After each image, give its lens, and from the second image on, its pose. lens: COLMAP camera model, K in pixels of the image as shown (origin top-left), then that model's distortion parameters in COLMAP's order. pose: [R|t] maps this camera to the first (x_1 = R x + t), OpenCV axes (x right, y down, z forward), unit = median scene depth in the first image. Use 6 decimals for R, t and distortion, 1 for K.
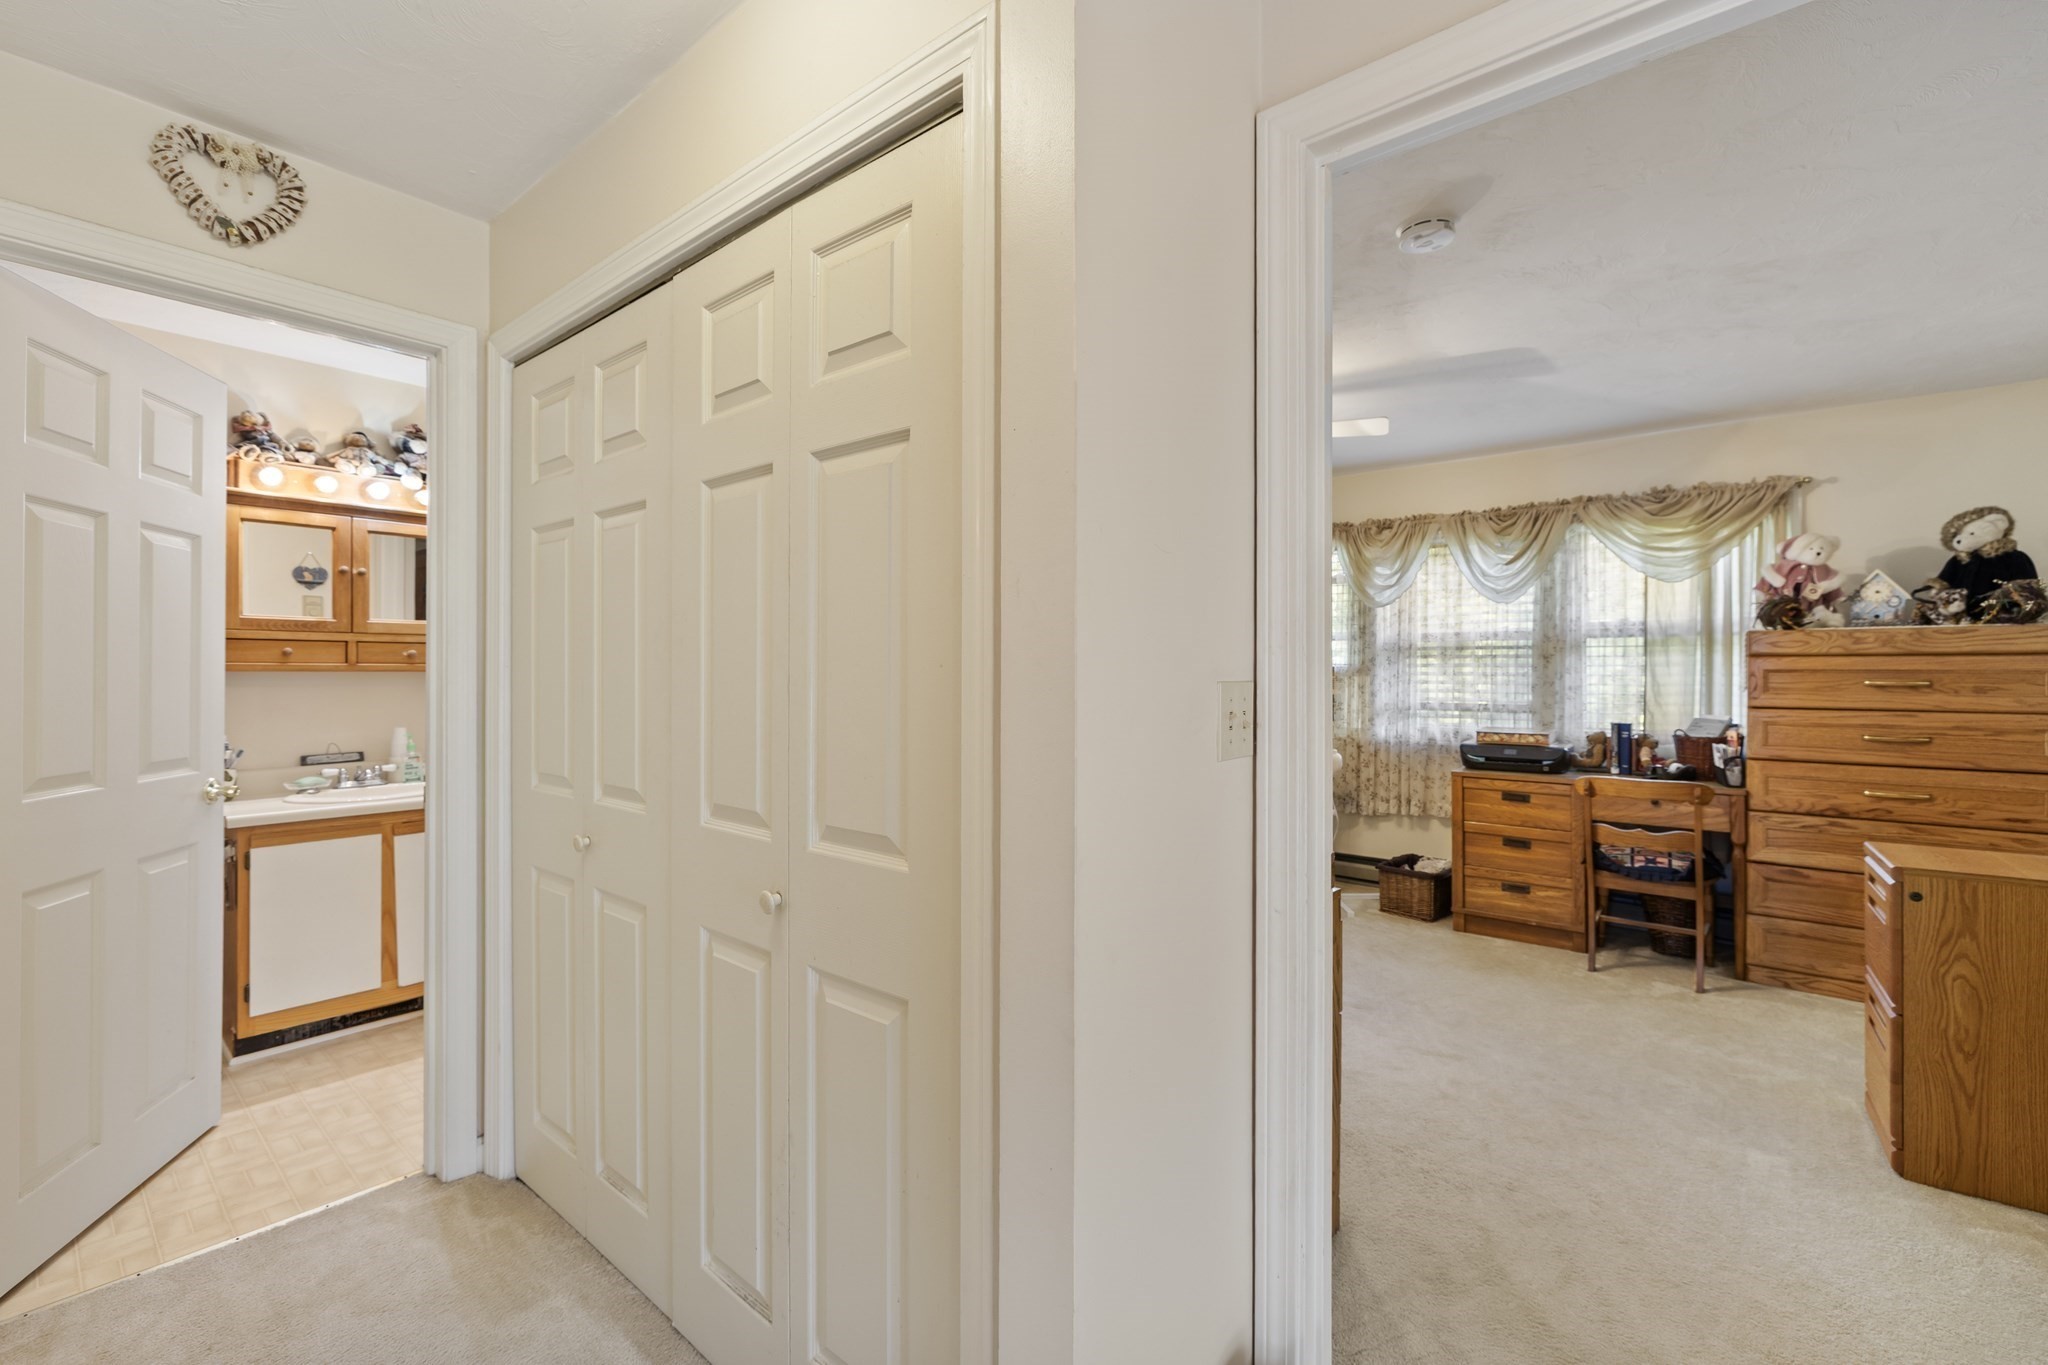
lens RADIAL K [[864.8, 0, 1014.3], [0, 864.8, 674.3], [0, 0, 1]] dist [0.000278, -0.000495]
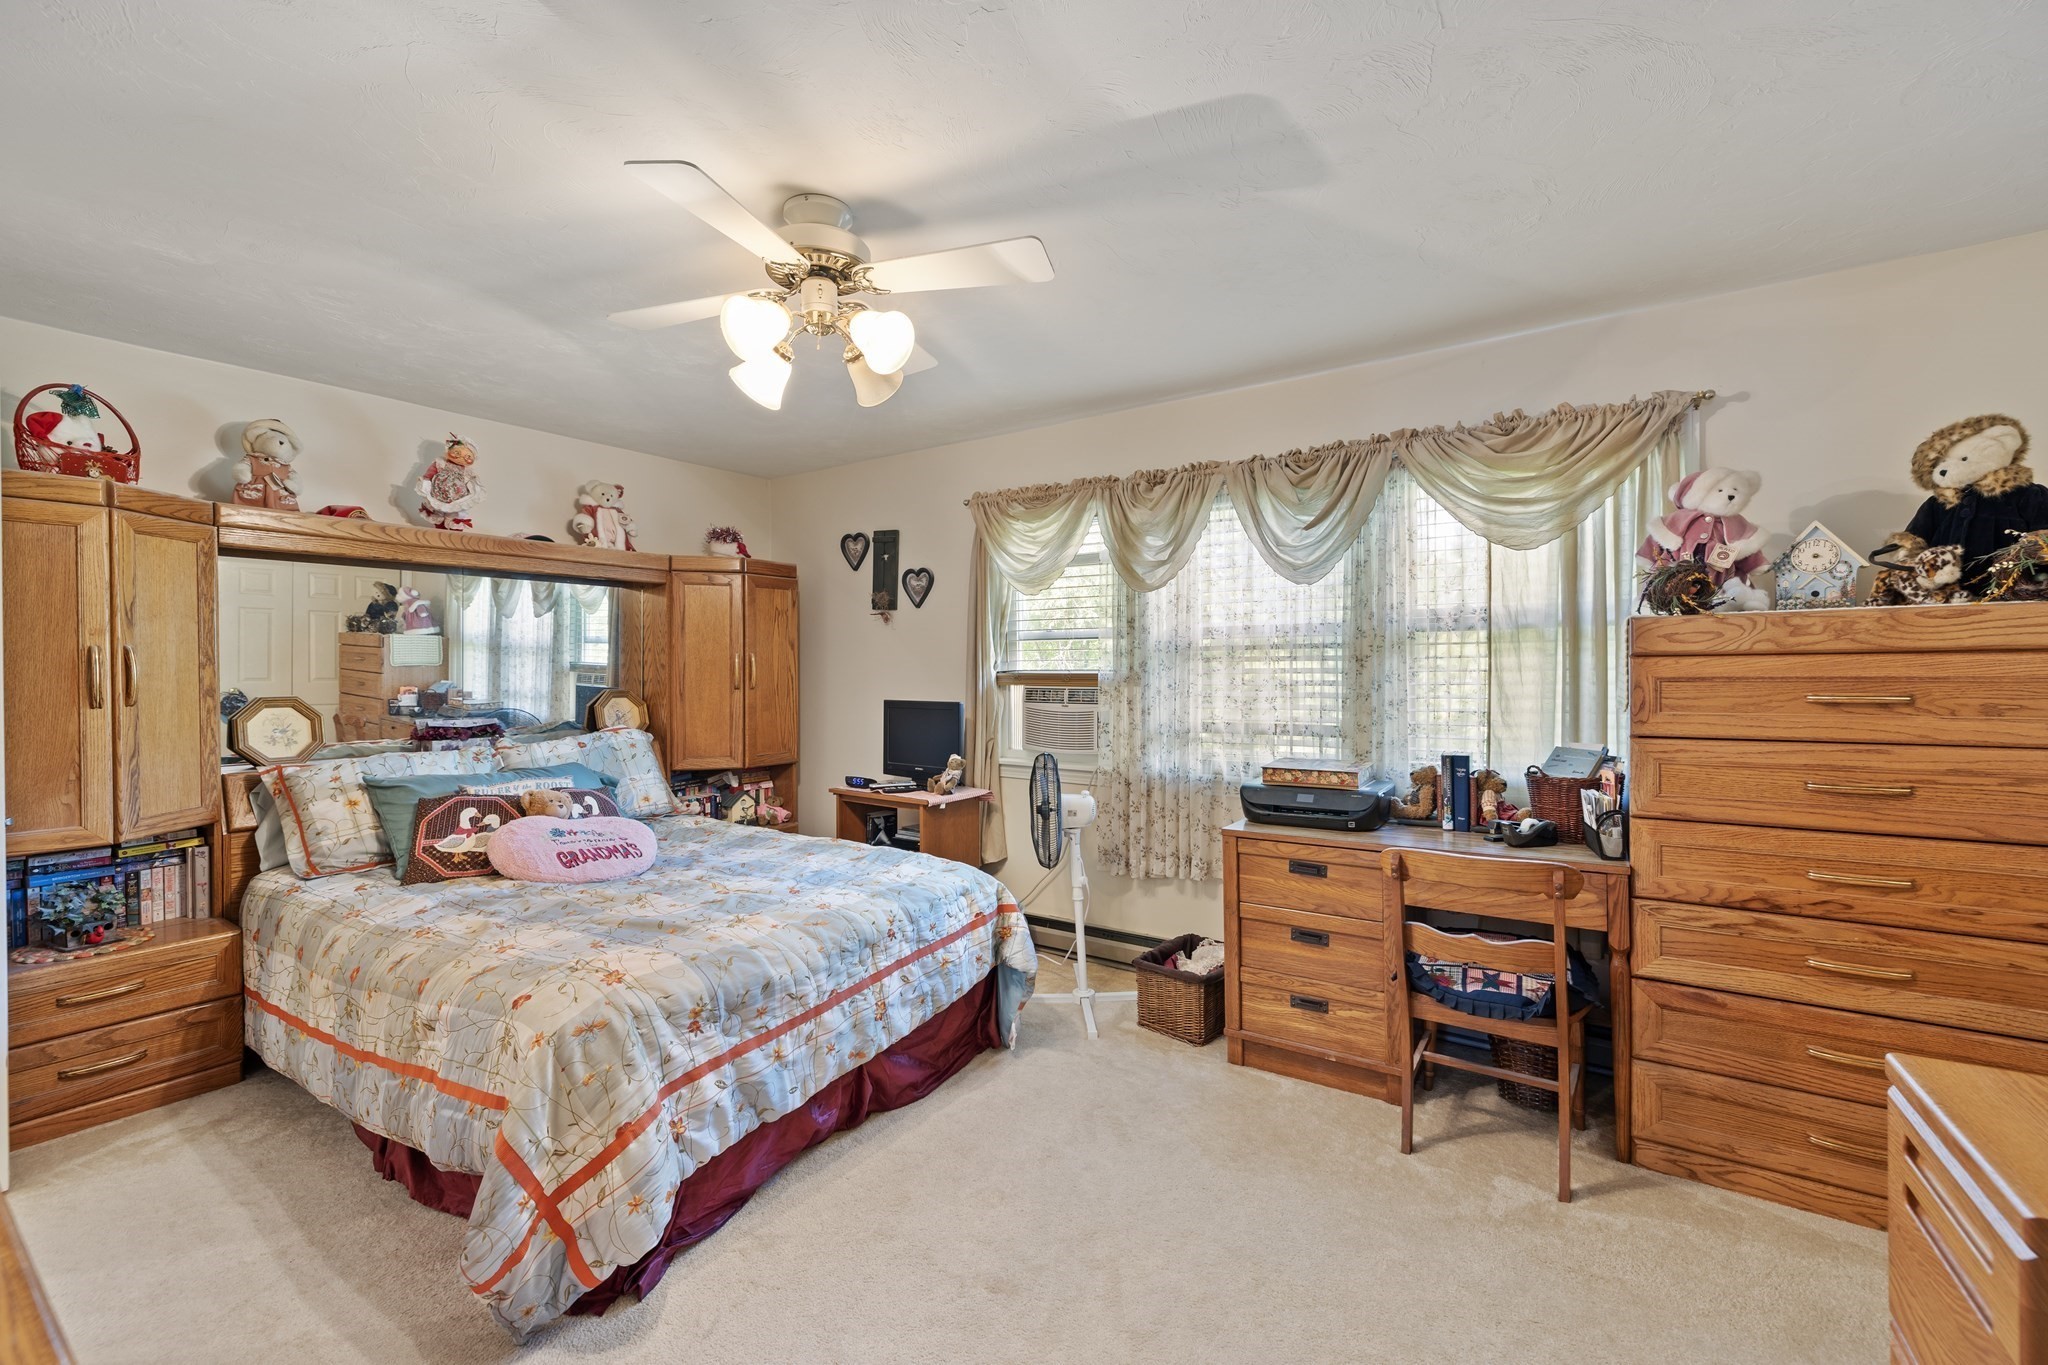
lens RADIAL K [[864.8, 0, 1007.2], [0, 864.8, 679.2], [0, 0, 1]] dist [0.000278, -0.000495]
pose [[0.995433, -0.009926, 0.094950, 0.324103], [0.009713, 0.999949, 0.002708, -0.010198], [-0.094972, -0.001774, 0.995478, 0.401830]]
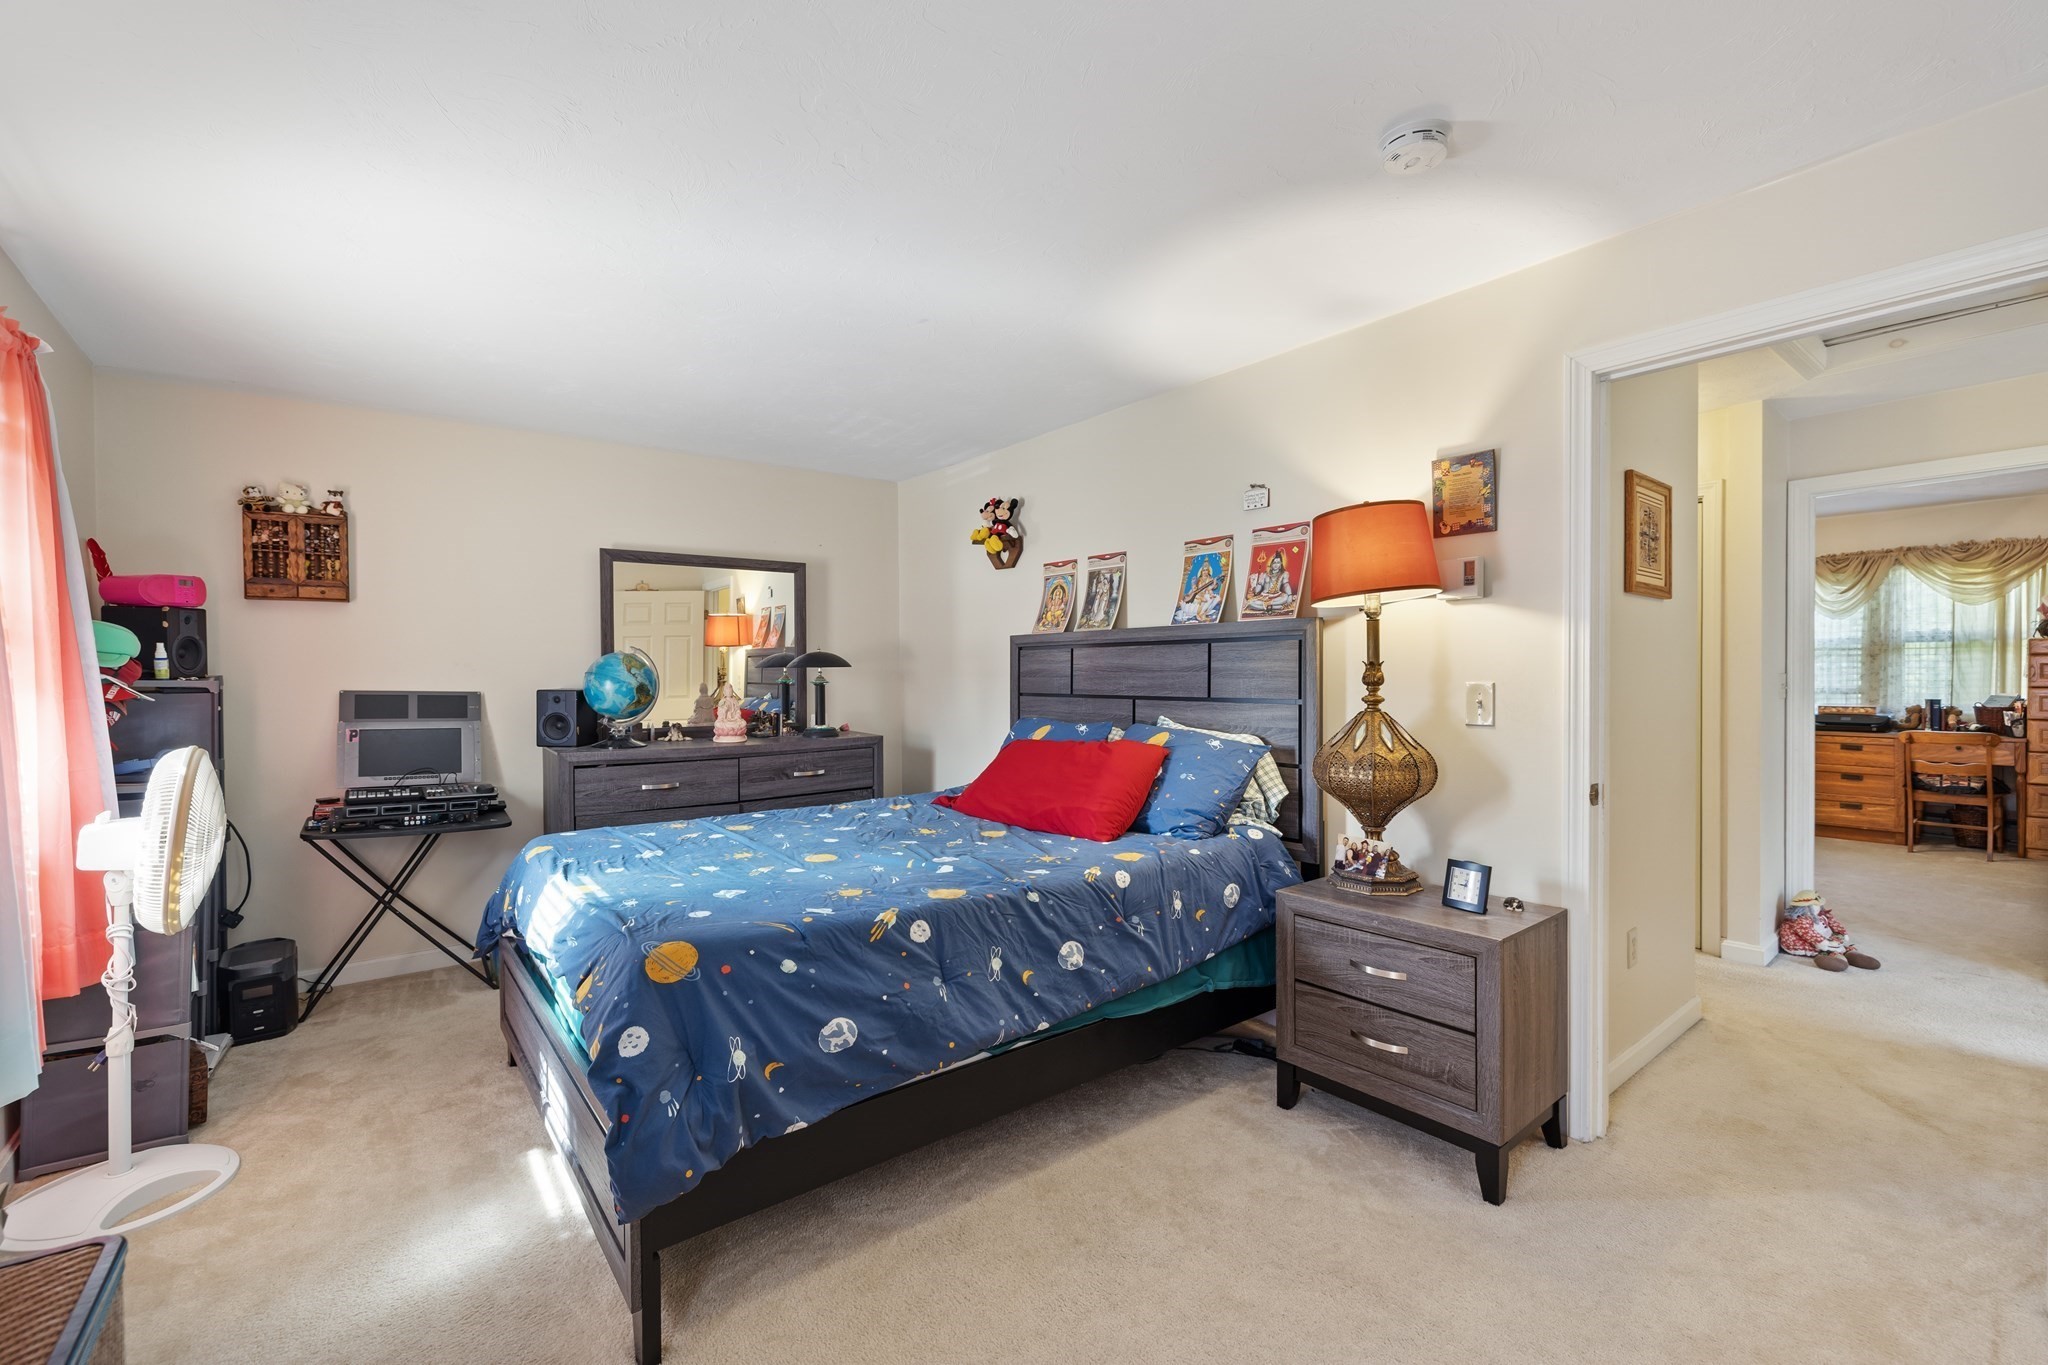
lens RADIAL K [[864.8, 0, 1012.8], [0, 864.8, 688.3], [0, 0, 1]] dist [0.000278, -0.000495]
pose [[0.979546, -0.007307, -0.201085, -0.653994], [0.011076, 0.999783, 0.017624, -0.008187], [0.200913, -0.019491, 0.979415, -0.921249]]
